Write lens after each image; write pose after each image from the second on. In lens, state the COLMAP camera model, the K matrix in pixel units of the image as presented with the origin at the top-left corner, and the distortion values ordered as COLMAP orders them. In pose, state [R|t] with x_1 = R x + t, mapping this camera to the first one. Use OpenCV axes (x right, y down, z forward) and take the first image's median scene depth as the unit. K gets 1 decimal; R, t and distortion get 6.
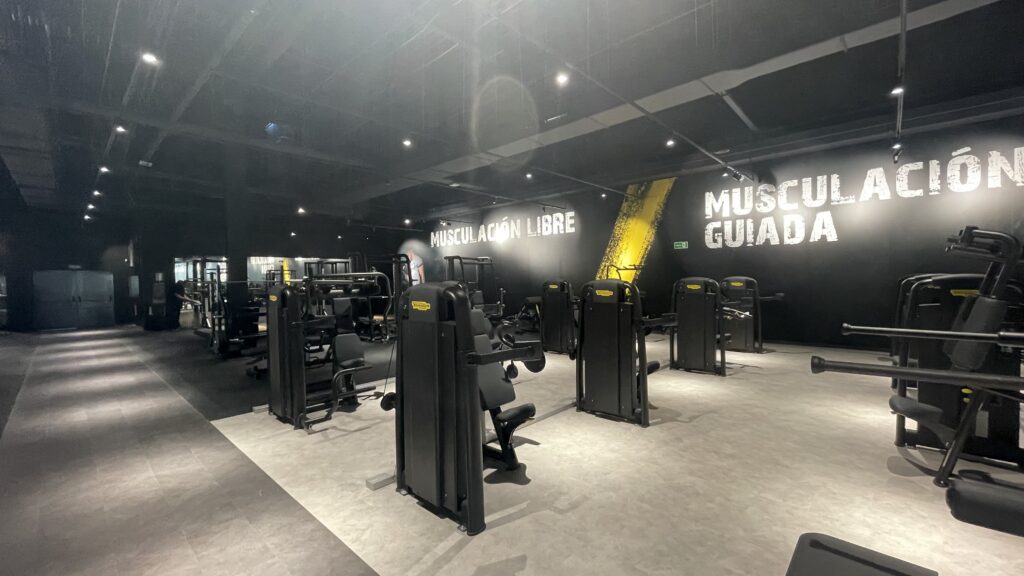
lens RADIAL K [[412.4, 0, 517.5], [0, 412.4, 288.1], [0, 0, 1]] dist [-0.000667, 0.000002]
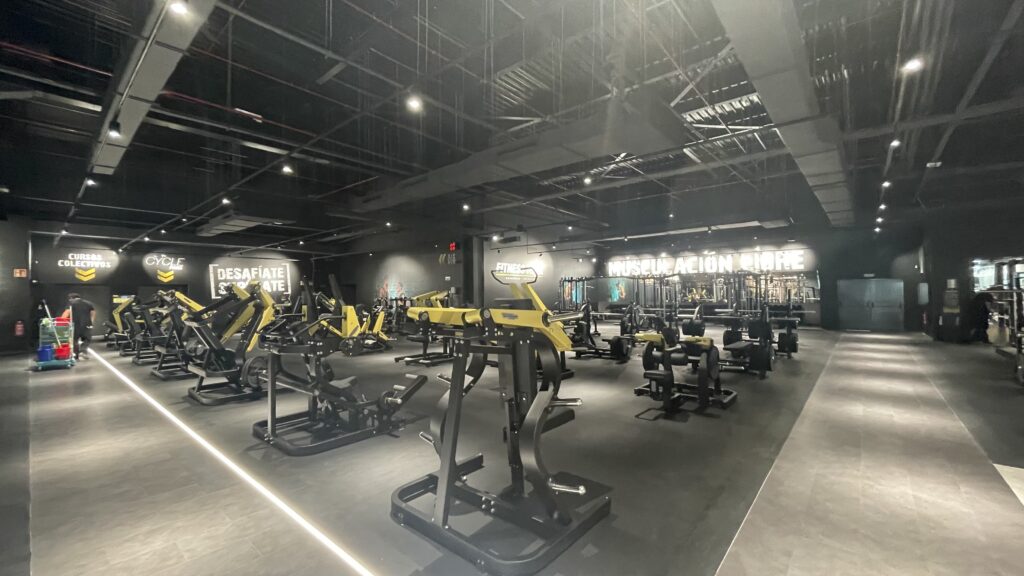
lens RADIAL K [[412.0, 0, 511.8], [0, 412.0, 284.4], [0, 0, 1]] dist [0.000280, 0.000059]
pose [[0.027785, -0.012221, -0.999539, 0.015722], [-0.012062, 0.999848, -0.012560, -0.003113], [0.999541, 0.012405, 0.027633, 0.007220]]
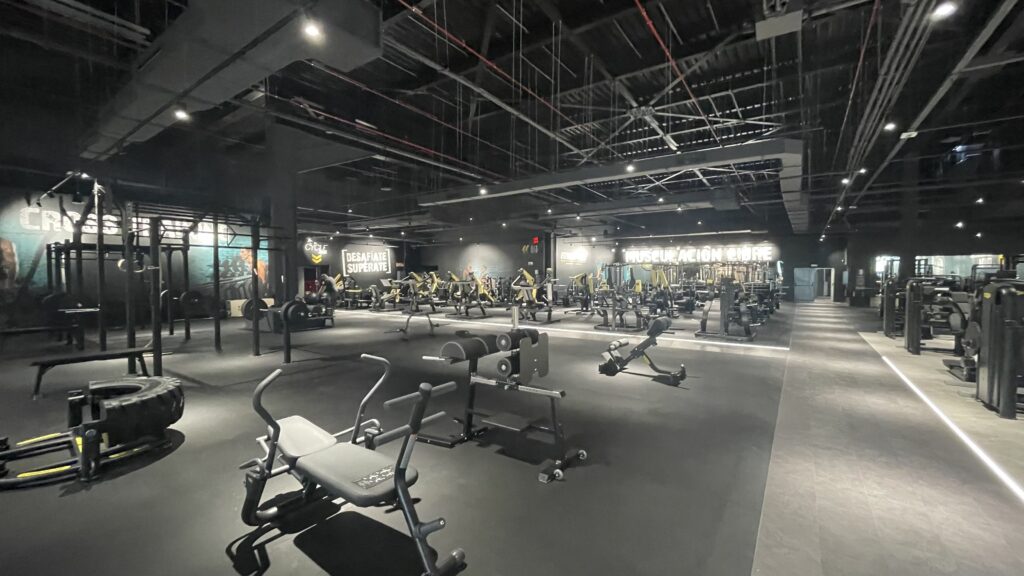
lens RADIAL K [[412.4, 0, 517.5], [0, 412.4, 288.1], [0, 0, 1]] dist [-0.000667, 0.000002]
pose [[0.130416, 0.042374, -0.990553, 0.599392], [-0.024247, 0.998924, 0.039540, 0.003242], [0.991163, 0.018861, 0.131304, -0.574290]]
